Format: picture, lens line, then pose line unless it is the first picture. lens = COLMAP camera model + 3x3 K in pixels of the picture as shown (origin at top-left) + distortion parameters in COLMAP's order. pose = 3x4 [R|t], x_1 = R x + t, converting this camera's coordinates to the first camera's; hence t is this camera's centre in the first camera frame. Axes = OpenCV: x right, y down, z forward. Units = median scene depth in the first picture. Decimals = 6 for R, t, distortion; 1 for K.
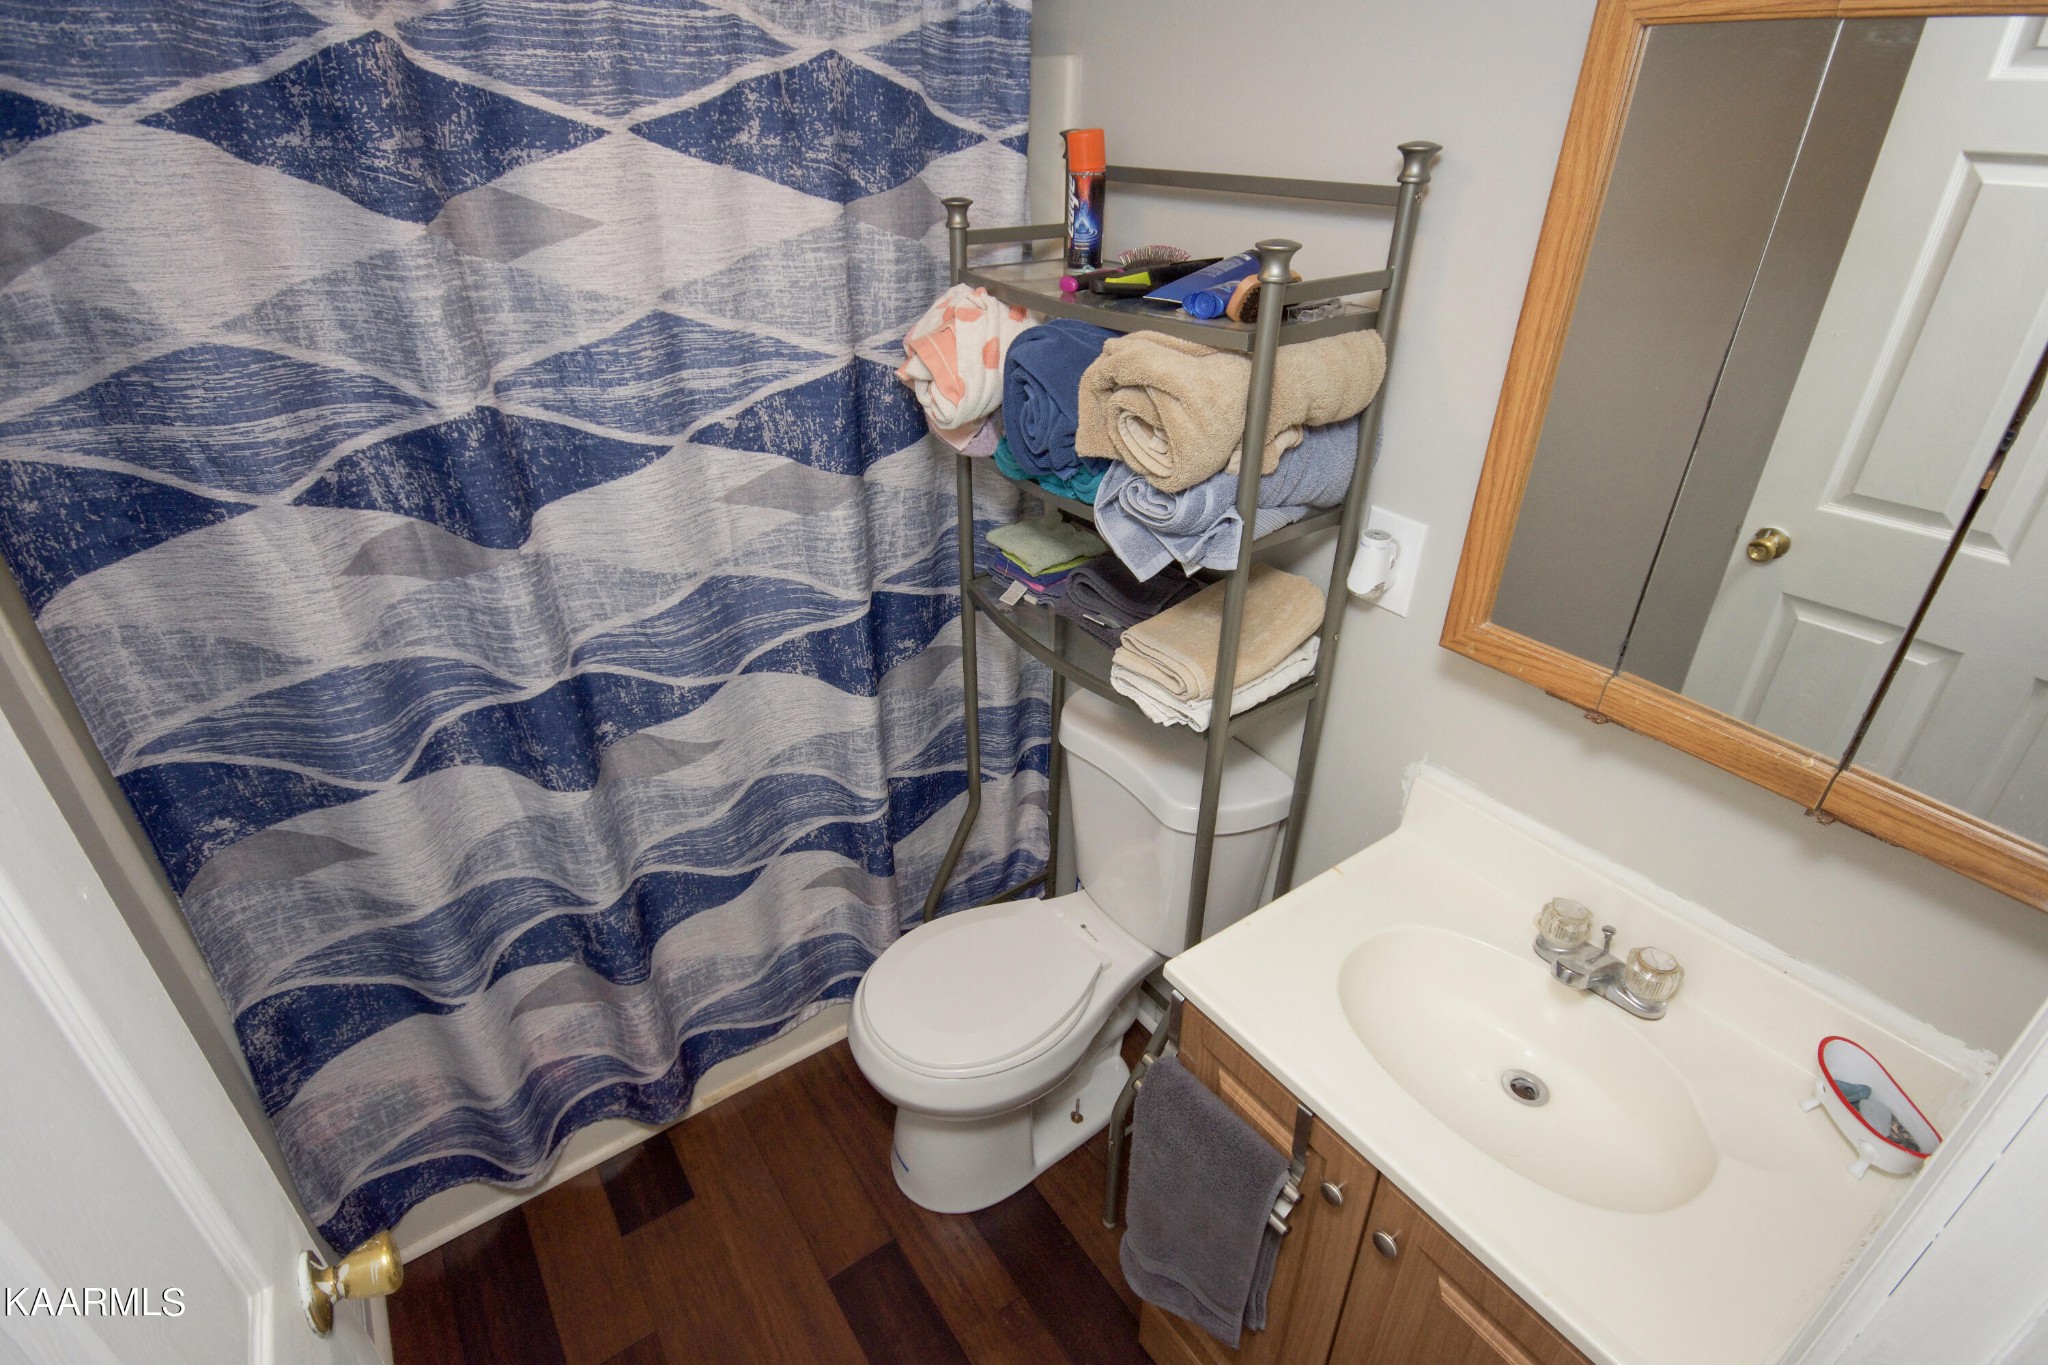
lens RADIAL K [[1009.3, 0, 1025.5], [0, 1009.3, 682.3], [0, 0, 1]] dist [-0.000537, -0.001430]
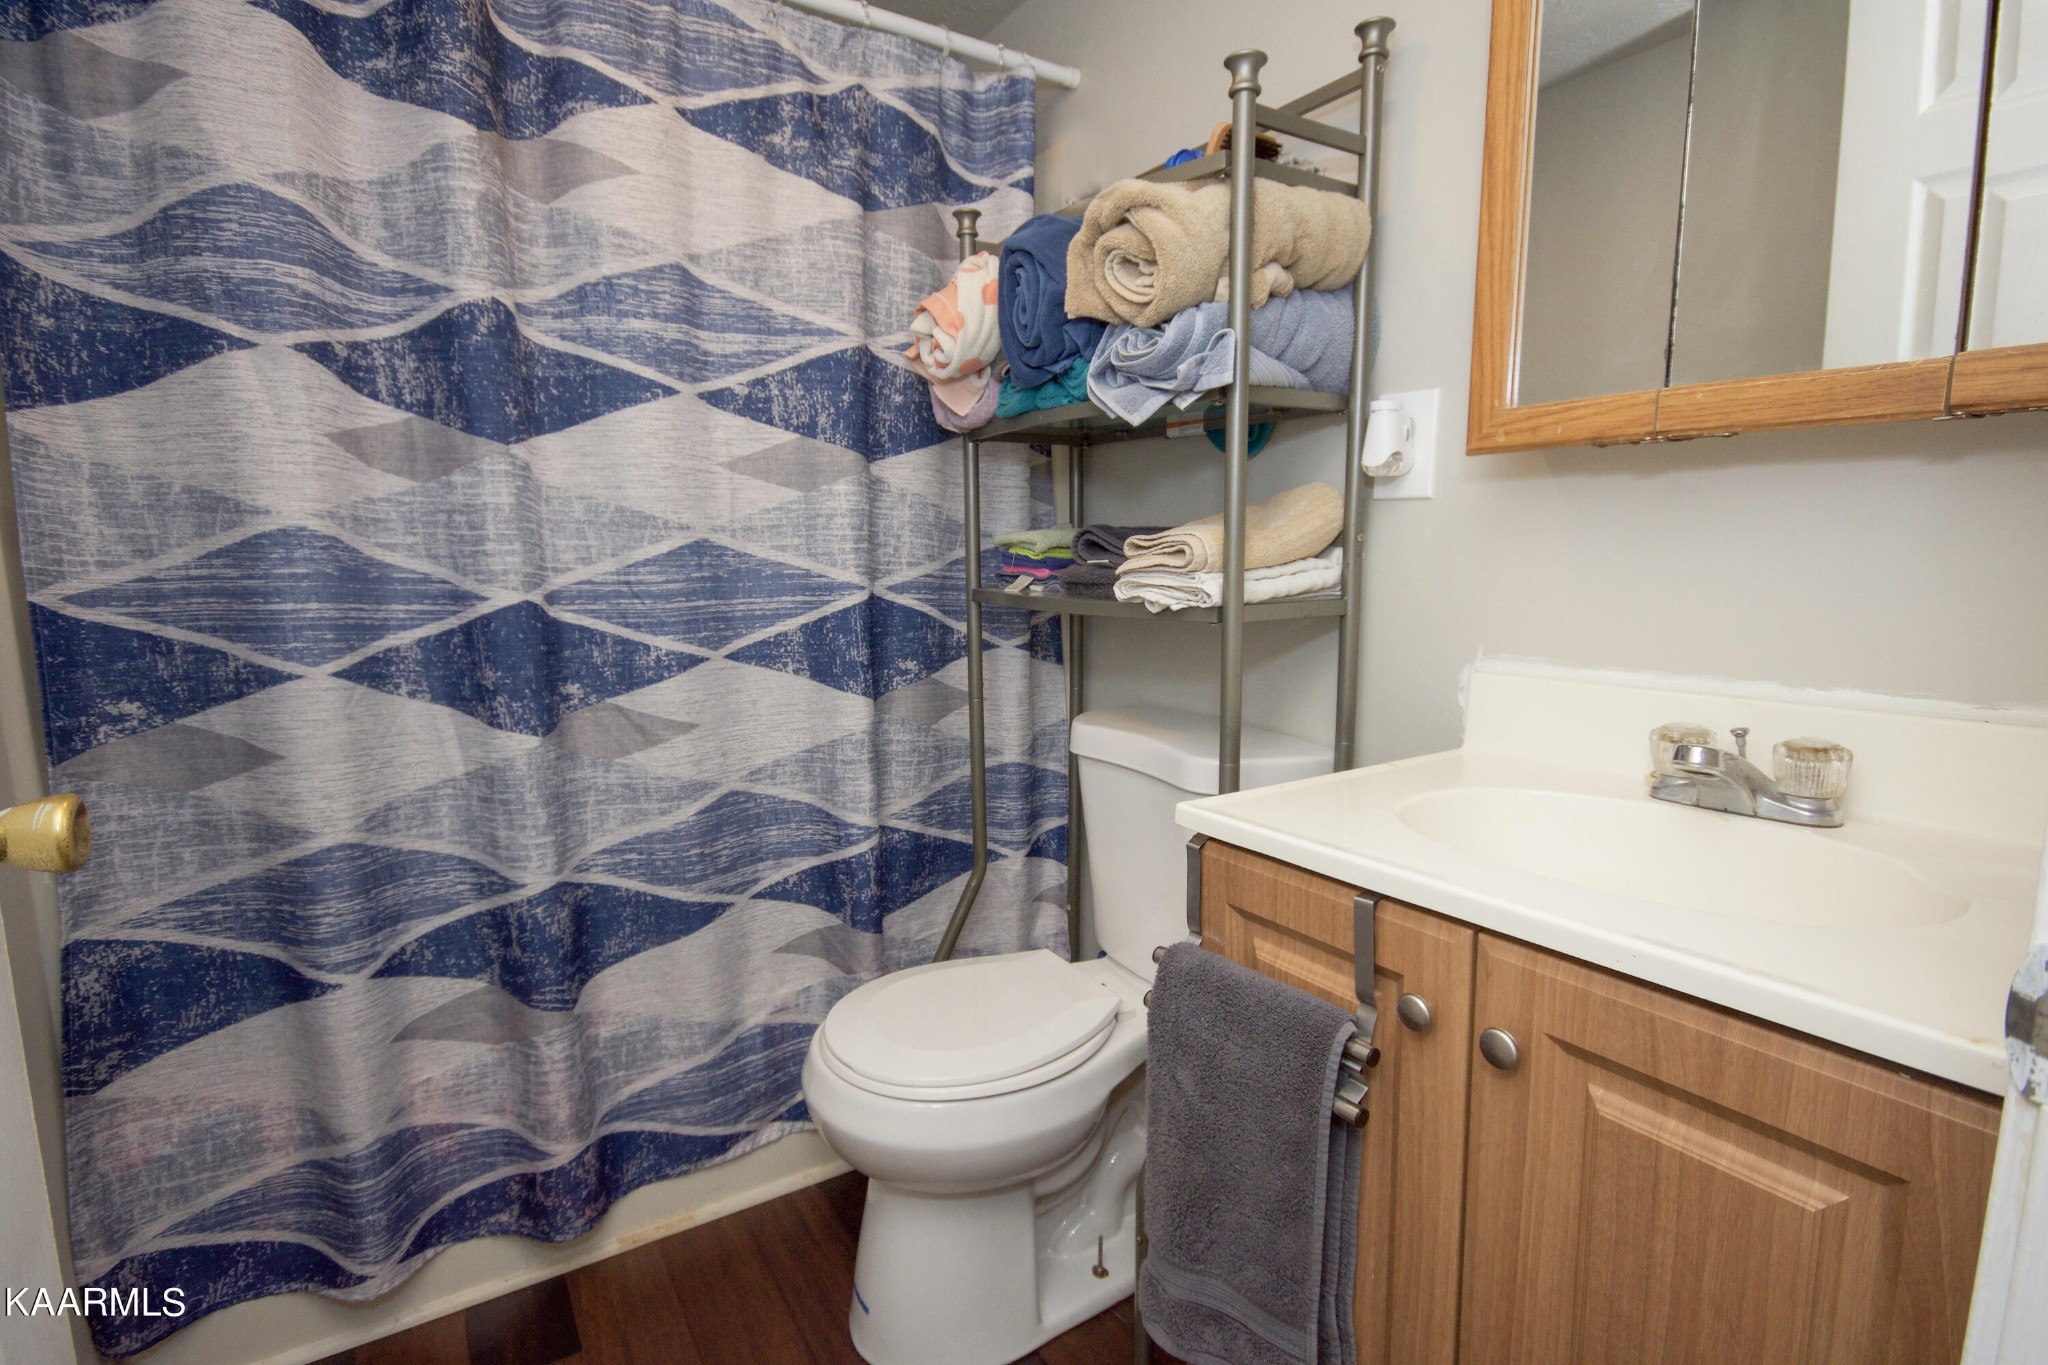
lens RADIAL K [[1006.0, 0, 1023.5], [0, 1006.0, 677.8], [0, 0, 1]] dist [0.006965, -0.006631]
pose [[0.998303, -0.006375, -0.057879, 0.055724], [-0.015820, 0.926906, -0.374959, 0.417102], [0.056039, 0.375238, 0.925233, 0.185659]]
